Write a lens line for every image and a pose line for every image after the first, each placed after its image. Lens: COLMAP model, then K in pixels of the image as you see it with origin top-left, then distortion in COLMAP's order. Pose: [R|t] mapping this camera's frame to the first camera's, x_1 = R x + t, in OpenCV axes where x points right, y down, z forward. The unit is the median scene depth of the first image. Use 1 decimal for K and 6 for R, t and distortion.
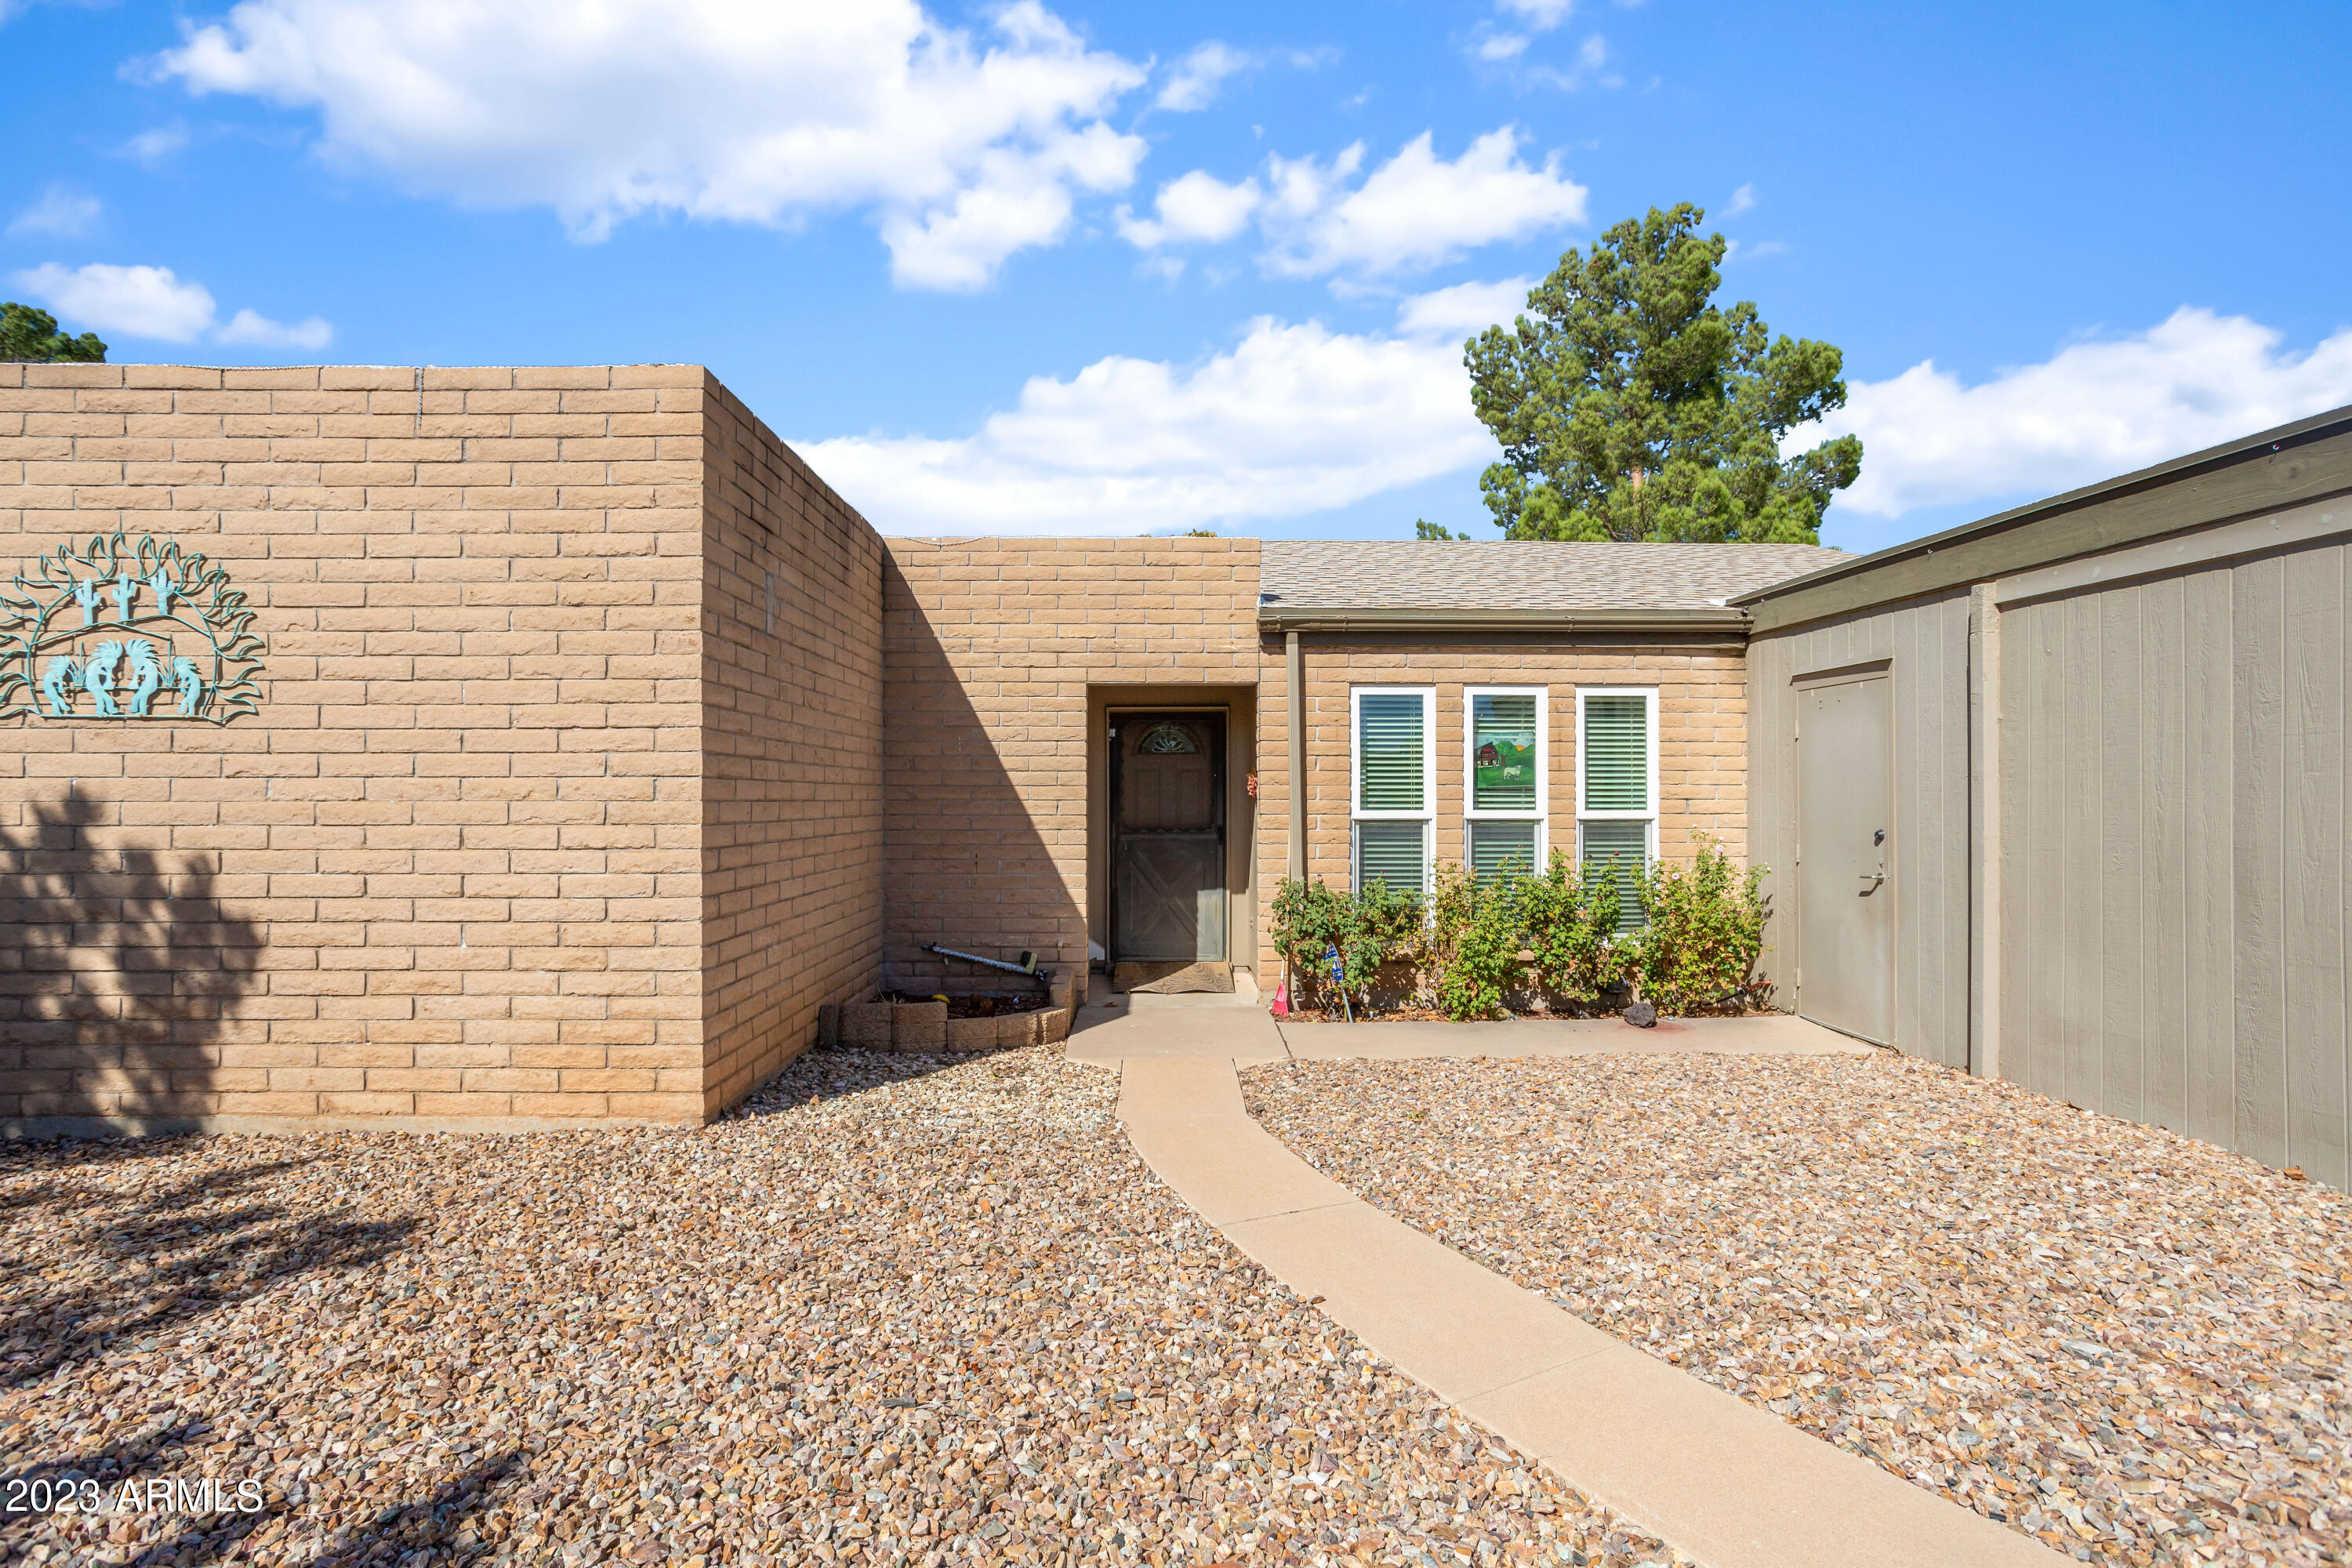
lens RADIAL K [[1166.5, 0, 1146.0], [0, 1166.5, 783.4], [0, 0, 1]] dist [-0.051101, 0.035656]
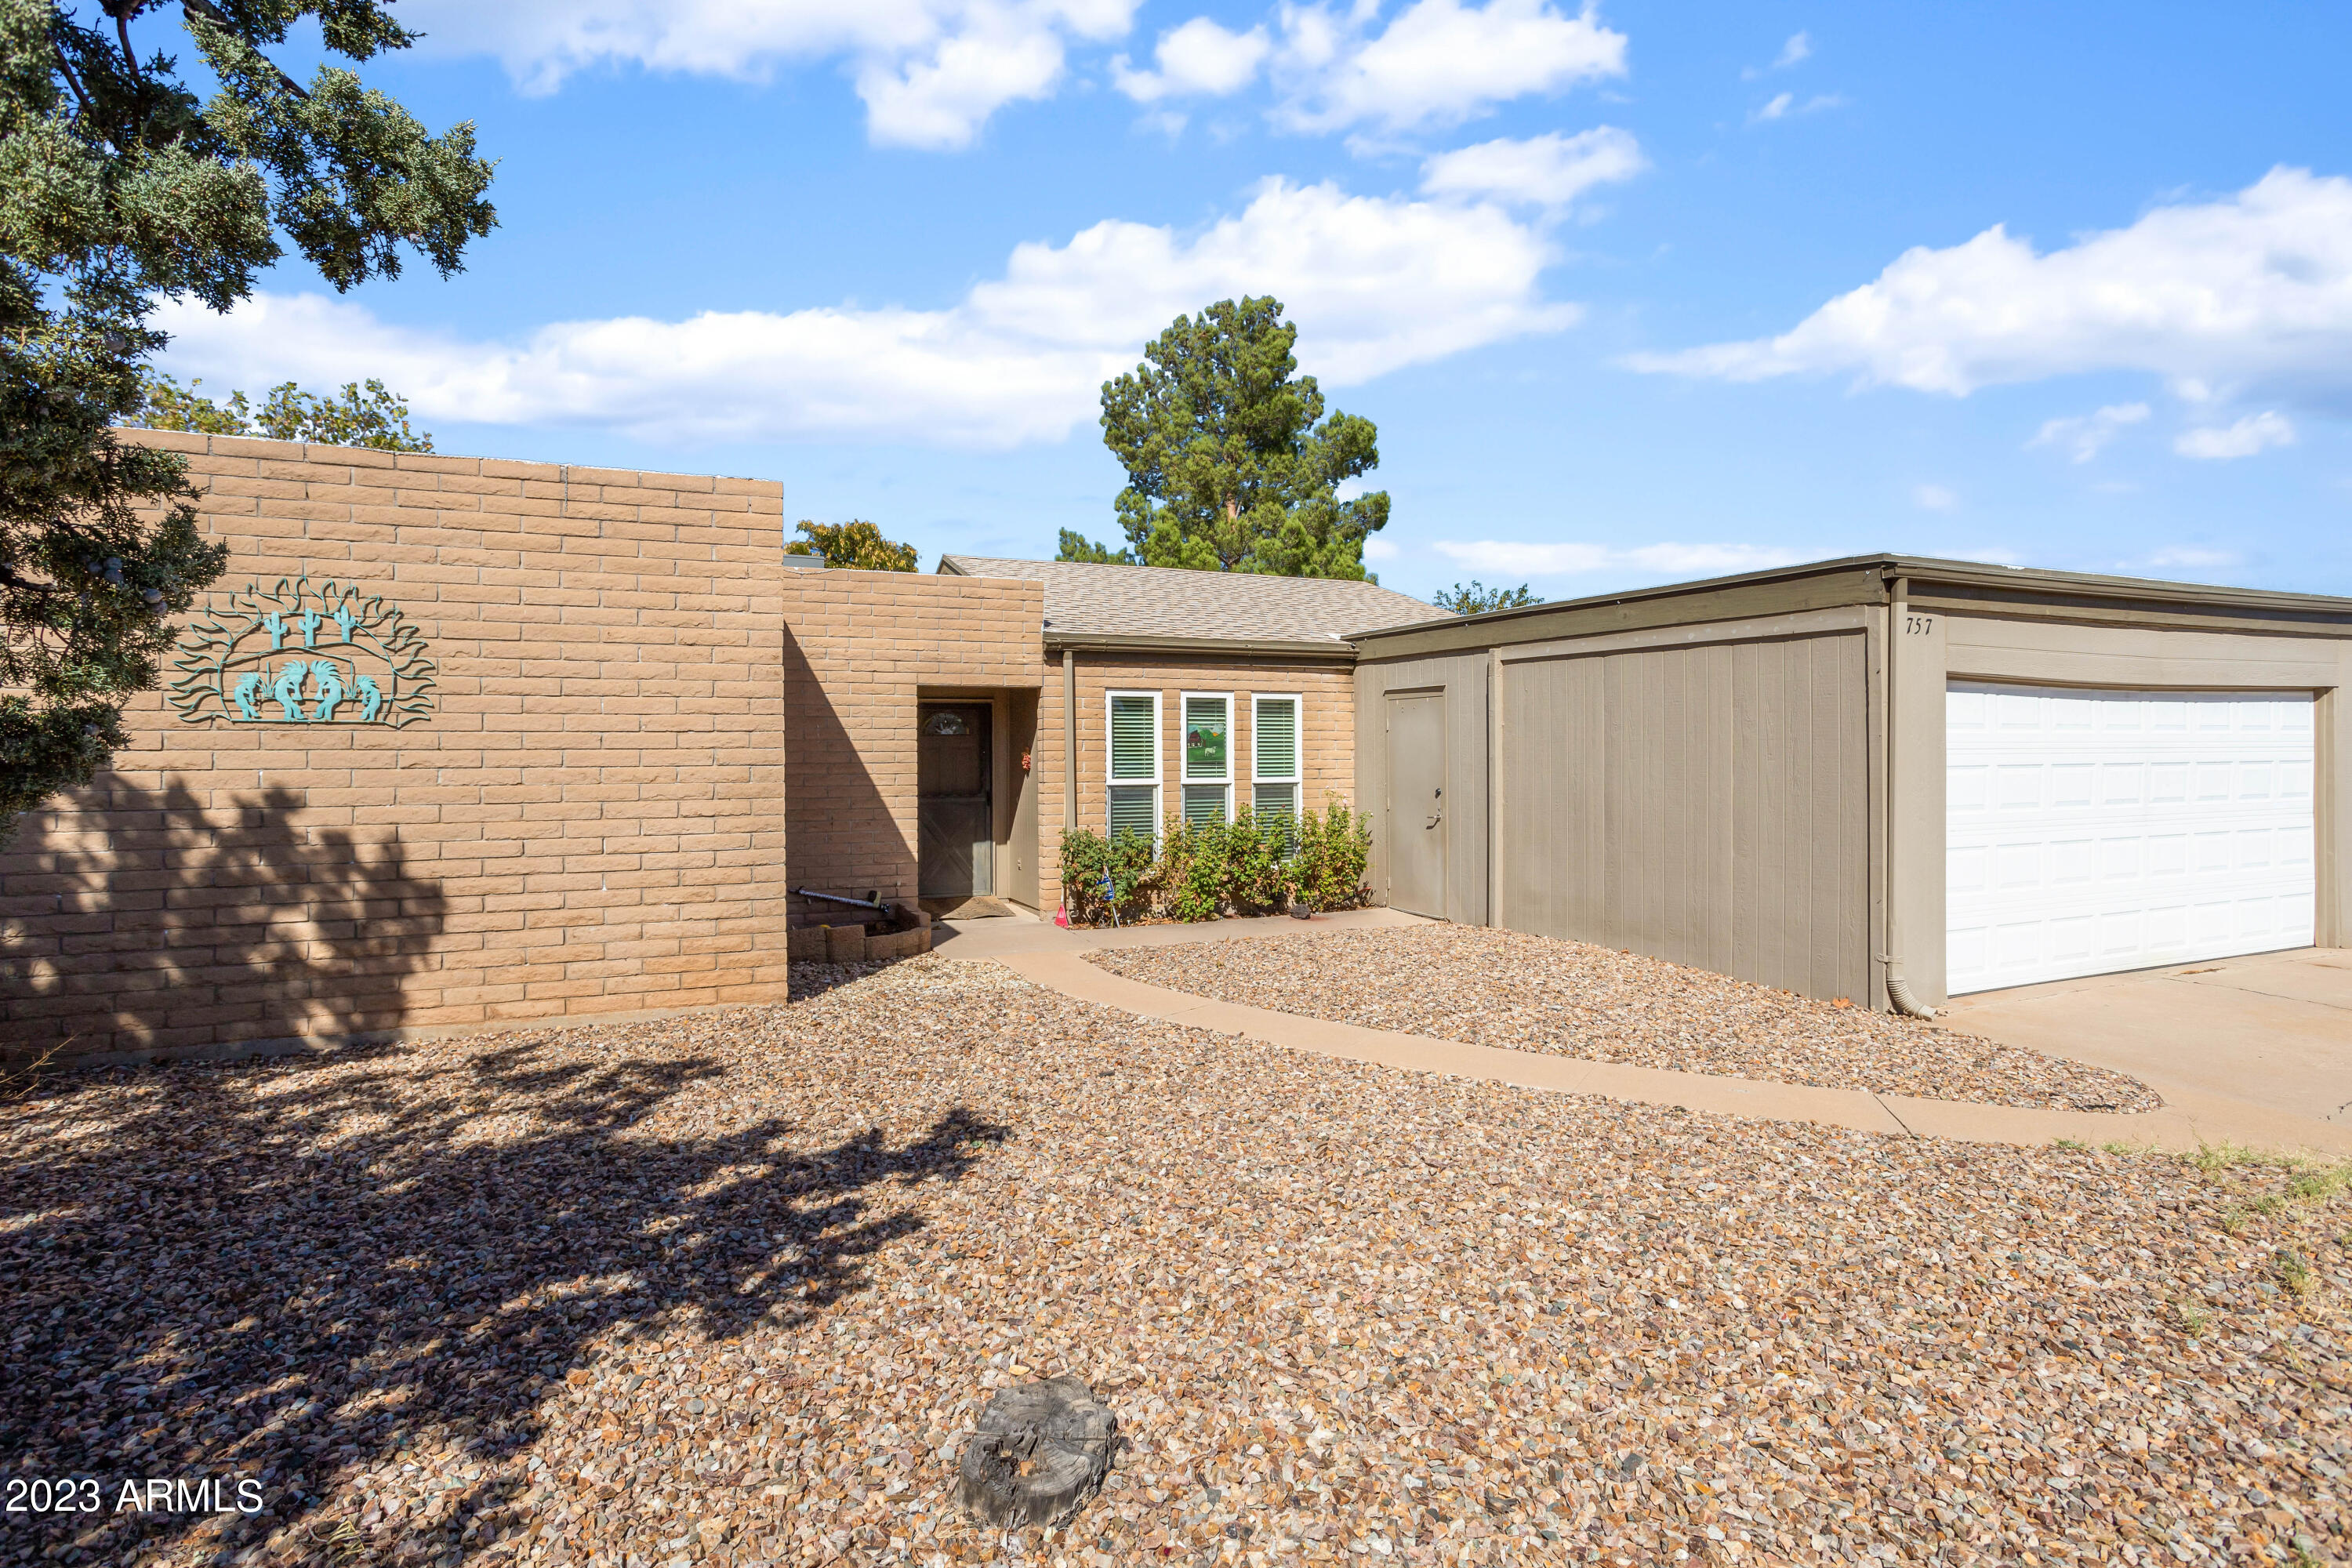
lens RADIAL K [[1155.8, 0, 1165.9], [0, 1155.8, 742.4], [0, 0, 1]] dist [-0.040146, 0.021365]
pose [[0.923548, -0.000244, 0.383483, -0.293777], [0.001019, 0.999998, -0.001817, -0.018594], [-0.383482, 0.002069, 0.923546, -0.311802]]
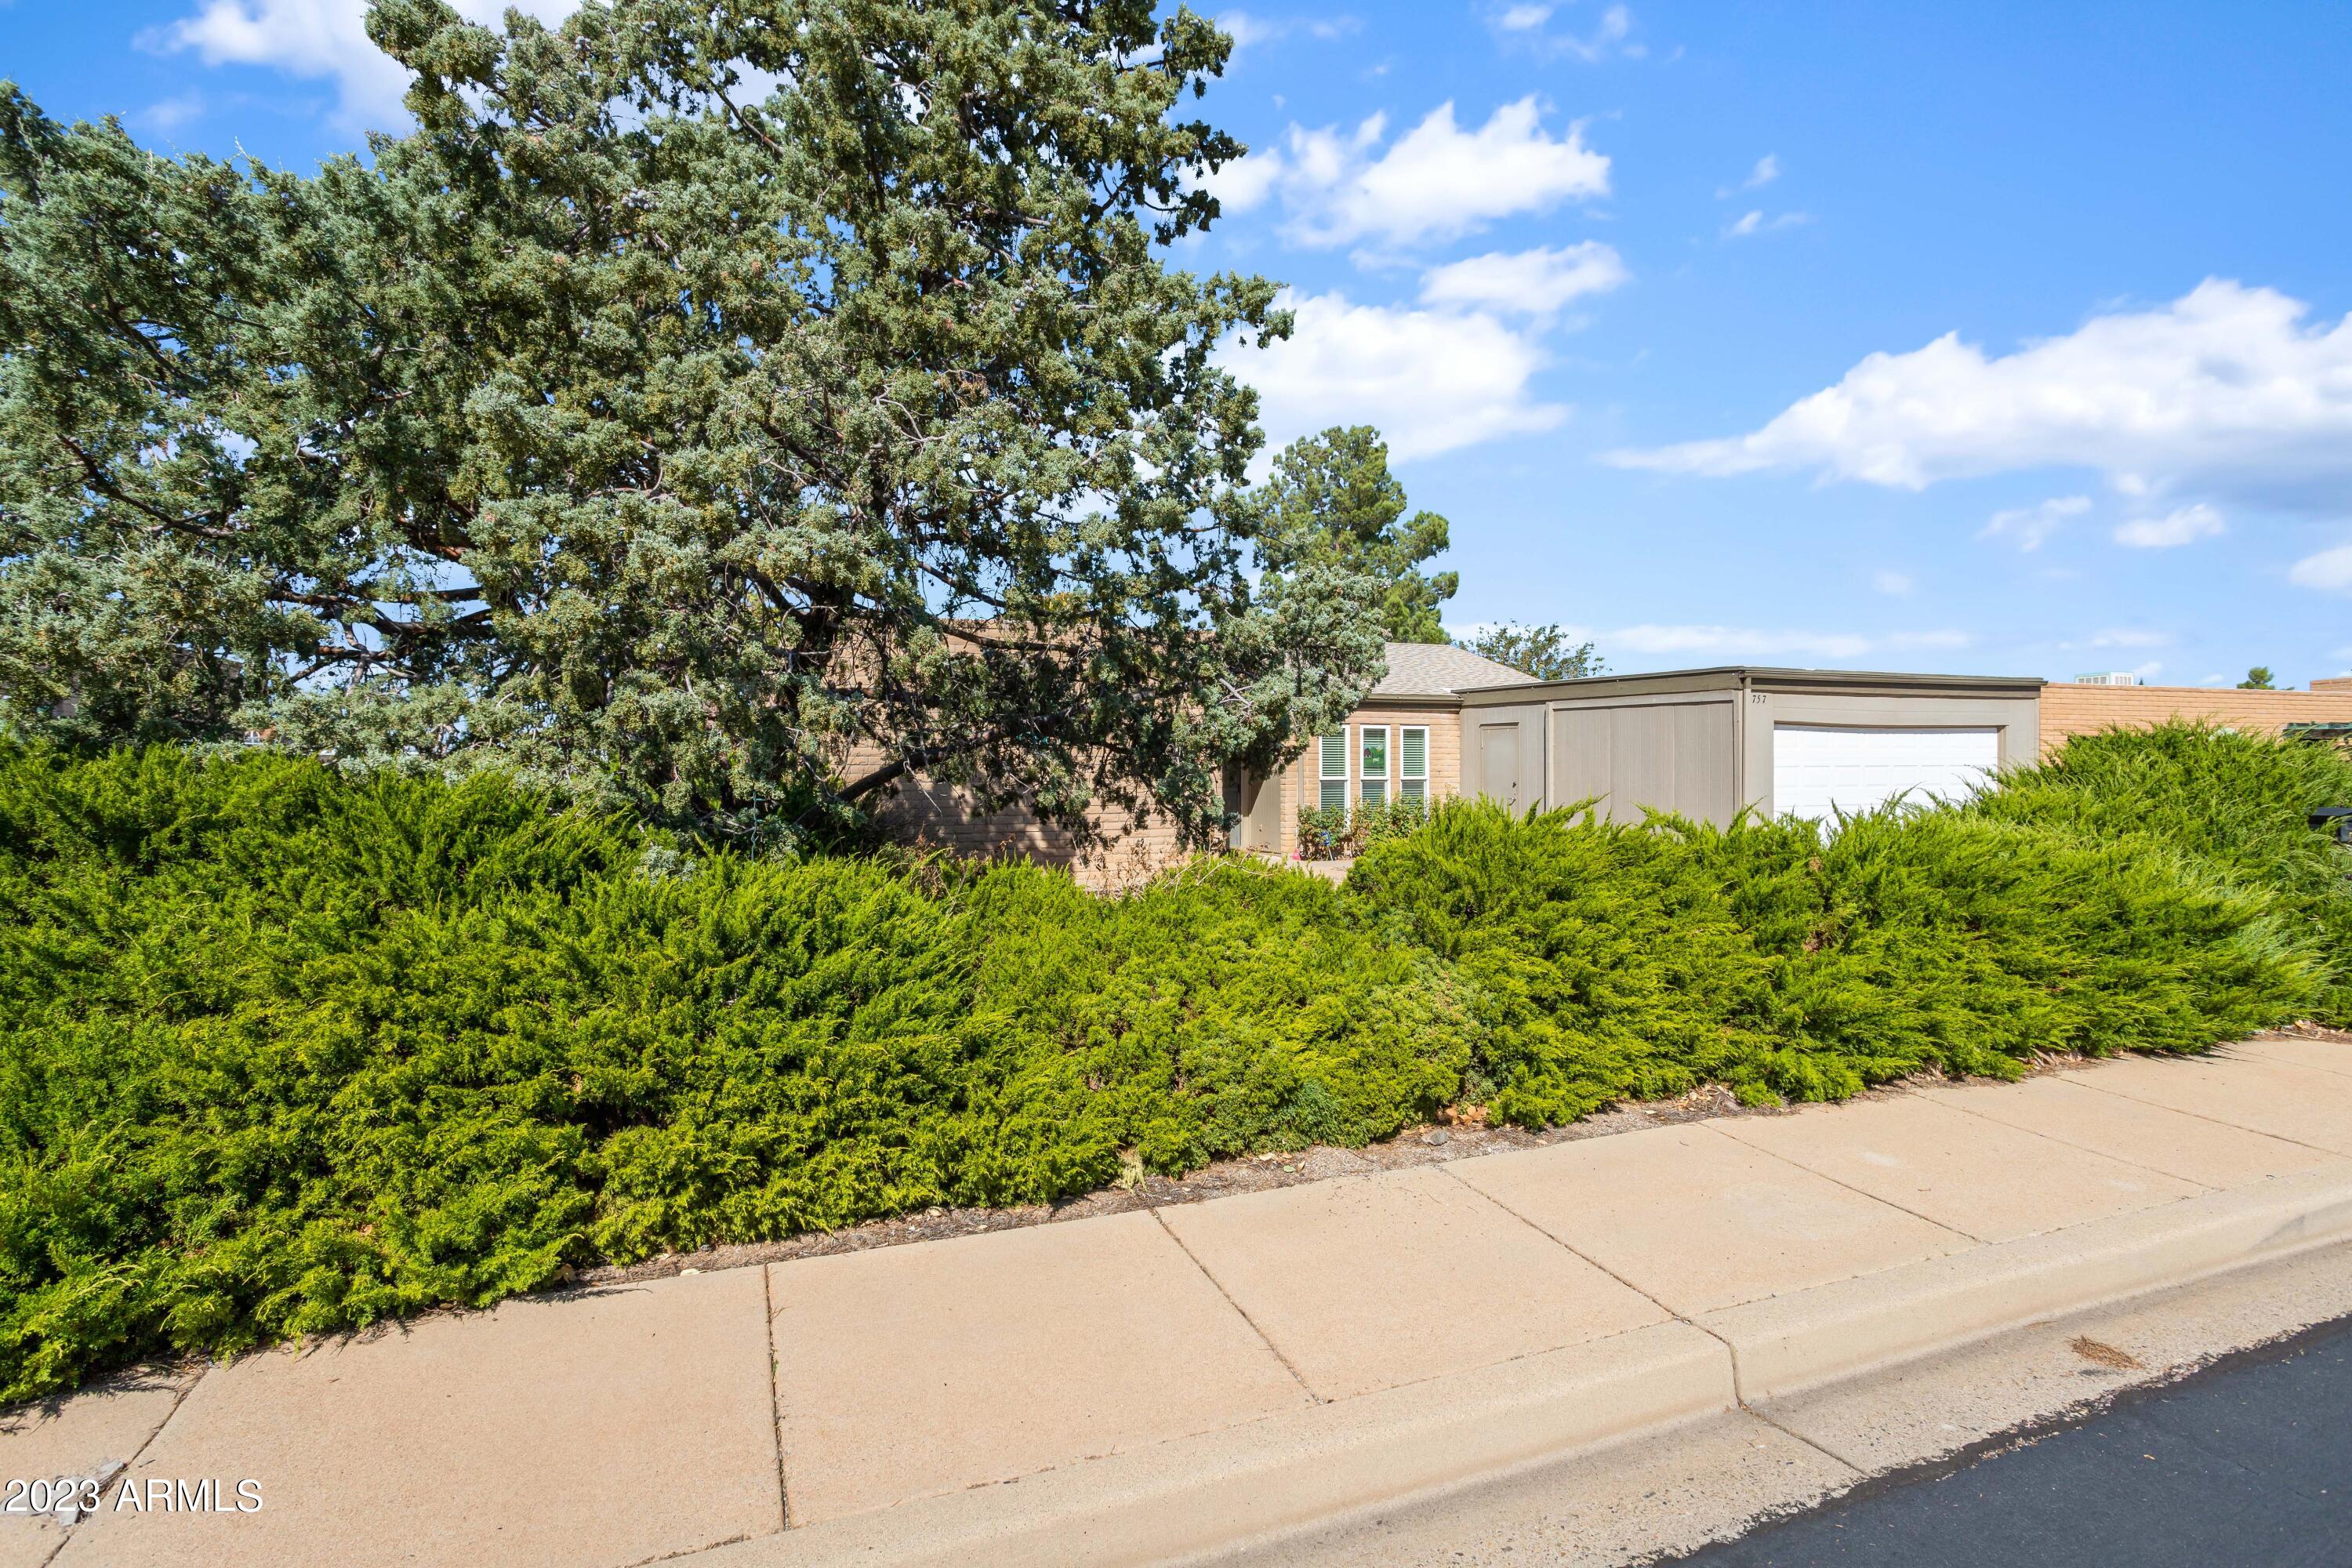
lens RADIAL K [[1133.5, 0, 1183.5], [0, 1133.5, 753.4], [0, 0, 1]] dist [-0.002807, 0.000079]
pose [[0.928330, 0.003298, 0.371743, -0.961440], [-0.000675, 0.999974, -0.007186, -0.007163], [-0.371757, 0.006421, 0.928308, -1.070889]]
